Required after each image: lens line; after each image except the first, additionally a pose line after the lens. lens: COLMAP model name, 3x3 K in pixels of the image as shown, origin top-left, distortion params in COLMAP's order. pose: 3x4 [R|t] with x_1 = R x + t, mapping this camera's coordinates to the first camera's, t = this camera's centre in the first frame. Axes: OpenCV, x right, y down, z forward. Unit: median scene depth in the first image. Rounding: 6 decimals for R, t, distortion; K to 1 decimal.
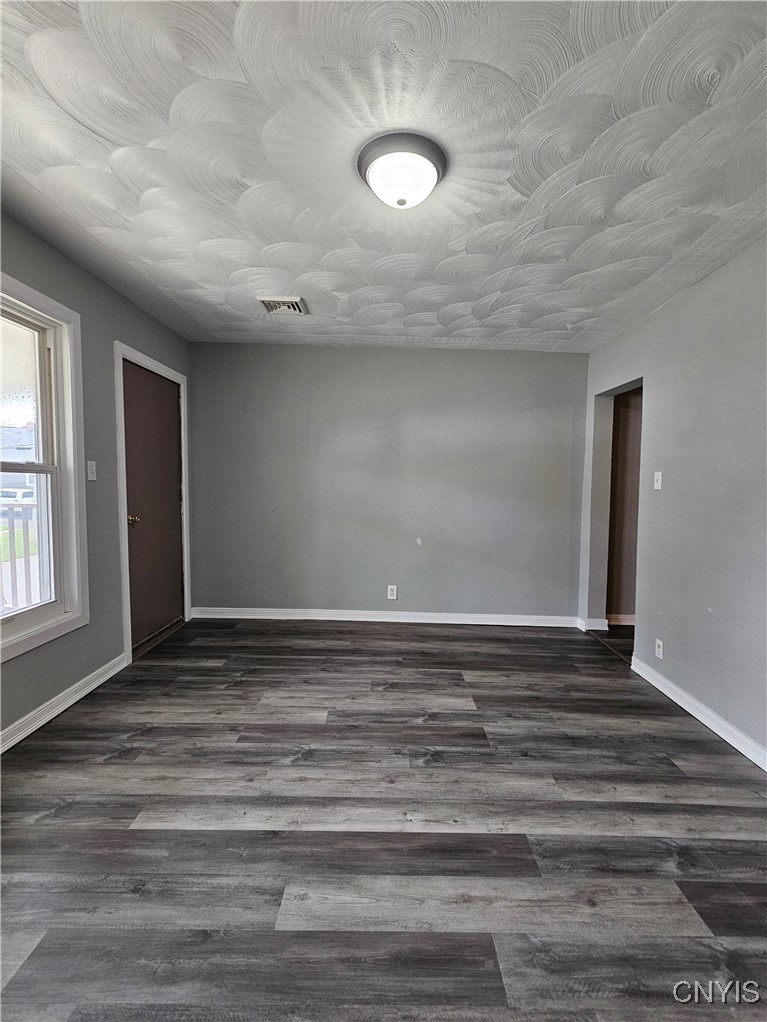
lens RADIAL K [[423.0, 0, 383.5], [0, 423.0, 511.0], [0, 0, 1]] dist [-0.001471, 0.000223]
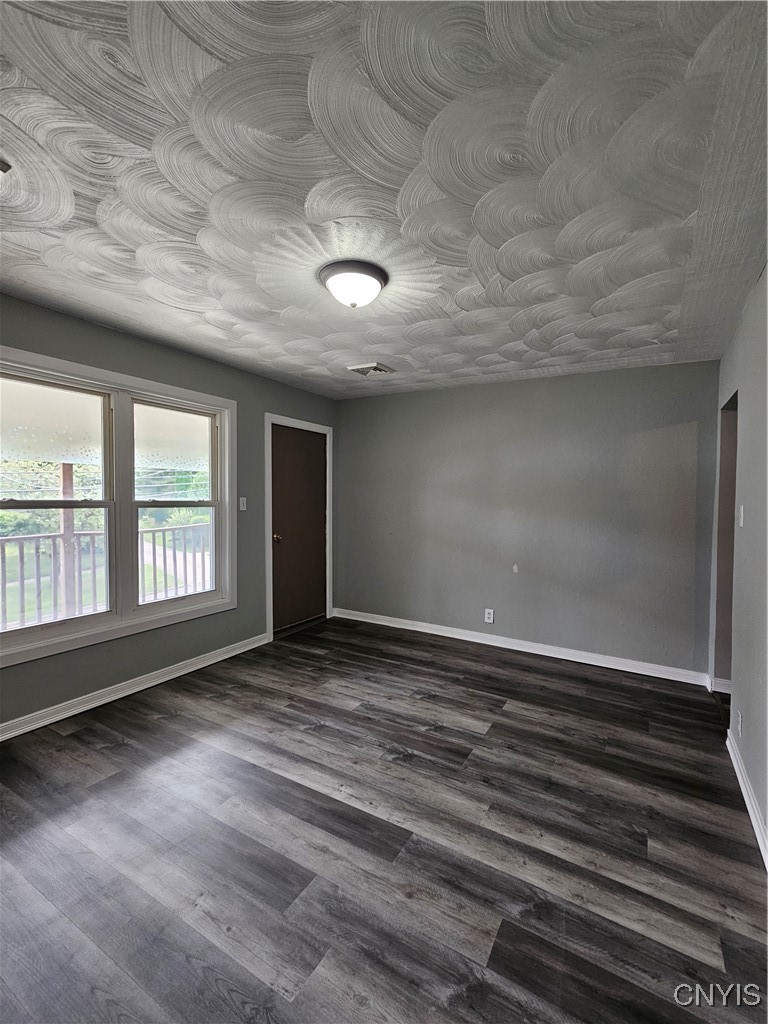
lens RADIAL K [[407.3, 0, 385.6], [0, 407.3, 515.9], [0, 0, 1]] dist [-0.000217, 0.000082]
pose [[0.883303, 0.013259, -0.468615, 0.442988], [-0.029040, 0.999228, -0.026467, -0.032782], [0.467903, 0.036987, 0.883006, -0.021039]]
